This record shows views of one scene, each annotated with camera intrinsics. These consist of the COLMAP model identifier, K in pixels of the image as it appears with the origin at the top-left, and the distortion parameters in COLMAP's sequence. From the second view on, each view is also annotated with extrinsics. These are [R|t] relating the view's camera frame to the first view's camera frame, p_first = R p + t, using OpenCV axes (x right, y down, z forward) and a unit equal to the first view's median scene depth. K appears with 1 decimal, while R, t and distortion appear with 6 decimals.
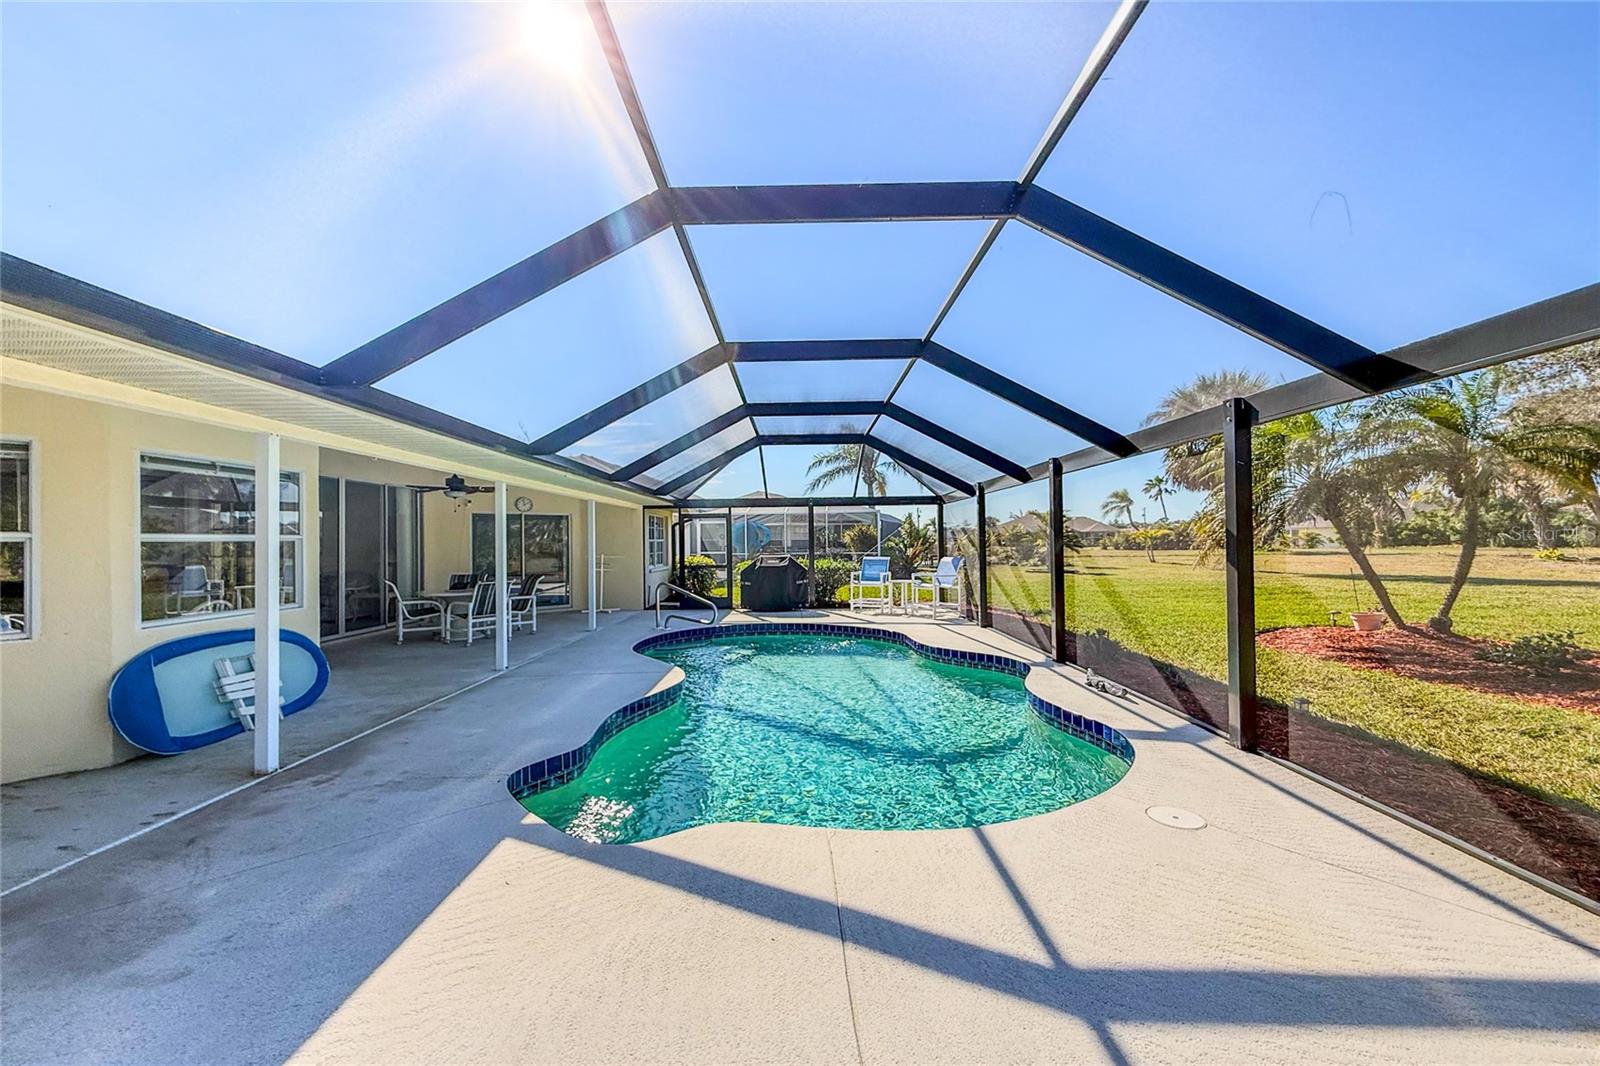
lens RADIAL K [[646.3, 0, 800.0], [0, 646.3, 533.0], [0, 0, 1]] dist [-0.001974, -0.000083]
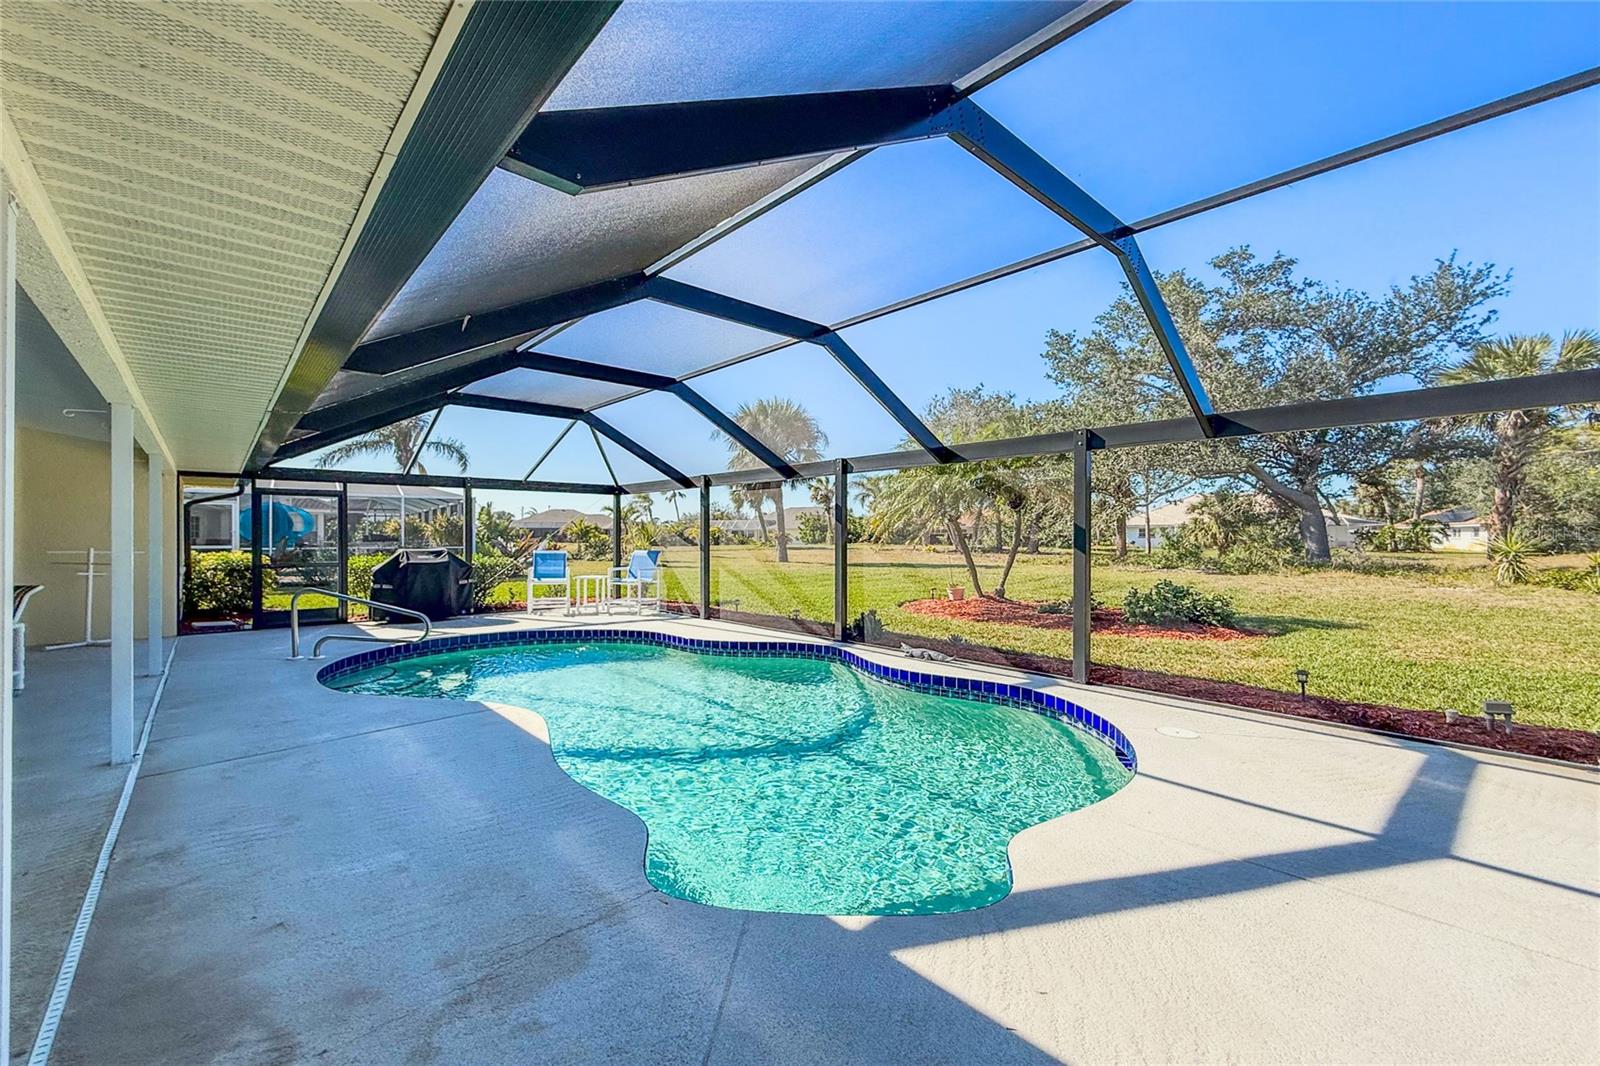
lens RADIAL K [[641.1, 0, 800.0], [0, 641.1, 533.0], [0, 0, 1]] dist [-0.002145, -0.000164]
pose [[0.735498, 0.015157, 0.677357, -0.280399], [-0.018373, 0.999828, -0.002422, 0.011413], [-0.677278, -0.010663, 0.735650, 0.166598]]
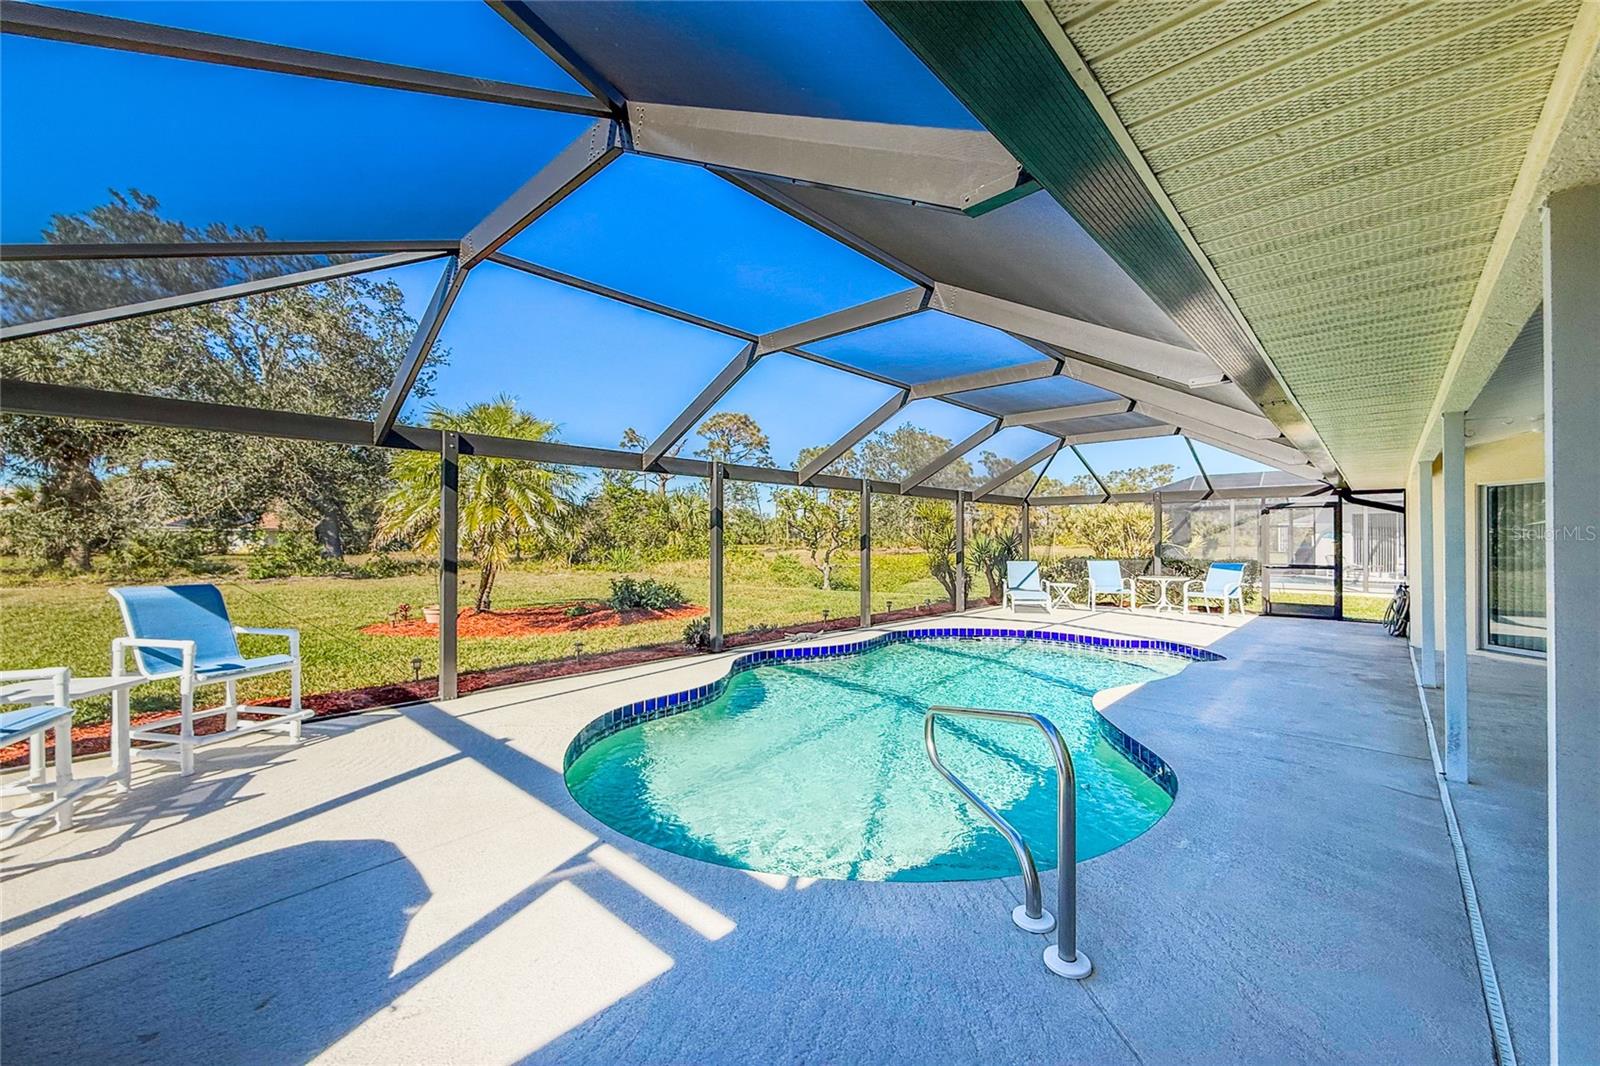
lens RADIAL K [[641.1, 0, 800.0], [0, 641.1, 533.0], [0, 0, 1]] dist [-0.002145, -0.000164]
pose [[-0.735942, 0.018586, 0.676789, -0.298347], [0.002126, 0.999682, -0.025141, 0.025615], [-0.677041, -0.017063, -0.735748, 1.782848]]
